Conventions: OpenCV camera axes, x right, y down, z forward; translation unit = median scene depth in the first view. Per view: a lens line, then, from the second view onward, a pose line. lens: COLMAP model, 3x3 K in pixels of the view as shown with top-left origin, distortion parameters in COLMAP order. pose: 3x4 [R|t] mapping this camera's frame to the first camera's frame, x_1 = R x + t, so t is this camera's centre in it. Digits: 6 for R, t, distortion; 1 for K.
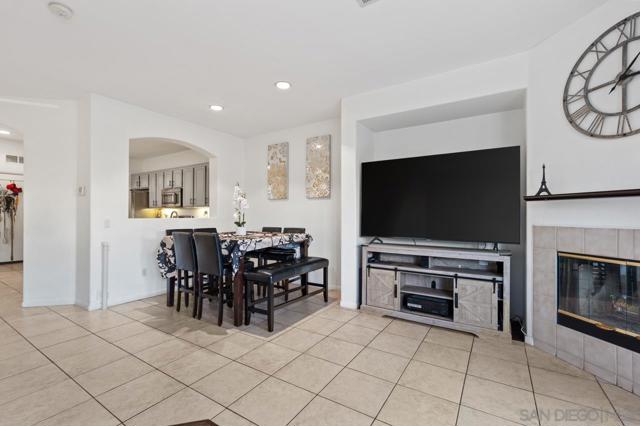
lens RADIAL K [[280.7, 0, 319.5], [0, 280.7, 214.3], [0, 0, 1]] dist [-0.006891, 0.000496]
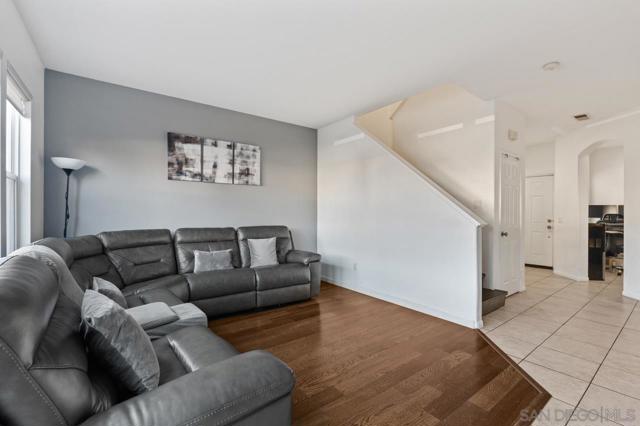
lens RADIAL K [[280.7, 0, 318.2], [0, 280.7, 212.4], [0, 0, 1]] dist [-0.006891, 0.000496]
pose [[-0.354647, -0.005986, -0.934981, 0.459118], [0.000163, 0.999979, -0.006464, 0.001015], [0.935000, -0.002445, -0.354638, 0.241774]]
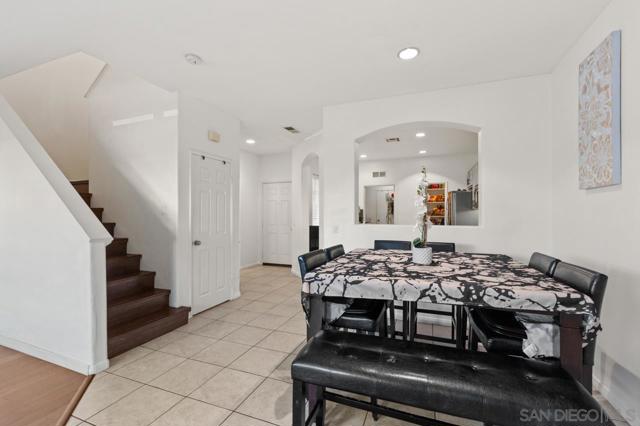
lens RADIAL K [[280.7, 0, 319.0], [0, 280.7, 212.8], [0, 0, 1]] dist [-0.006891, 0.000496]
pose [[0.188740, -0.003143, -0.982022, 0.241890], [0.003553, 0.999991, -0.002518, -0.024714], [0.982021, -0.003014, 0.188749, 0.771802]]
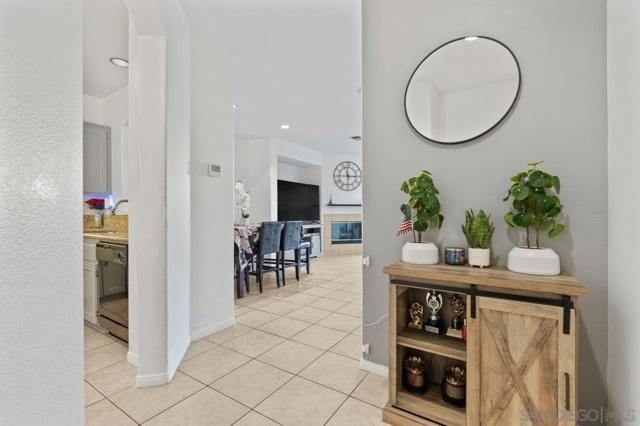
lens RADIAL K [[280.7, 0, 317.2], [0, 280.7, 218.8], [0, 0, 1]] dist [-0.006891, 0.000496]
pose [[0.015481, -0.018557, 0.999708, -1.604758], [-0.002700, 0.999823, 0.018600, 0.026572], [-0.999877, -0.002987, 0.015428, 0.745217]]
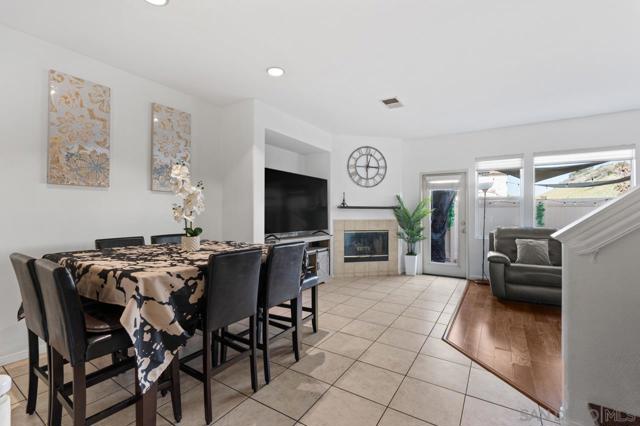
lens RADIAL K [[280.7, 0, 319.3], [0, 280.7, 212.4], [0, 0, 1]] dist [-0.006891, 0.000496]
pose [[0.002098, 0.002225, 0.999995, -0.962353], [-0.007056, 0.999973, -0.002210, -0.008017], [-0.999973, -0.007051, 0.002114, 0.802532]]
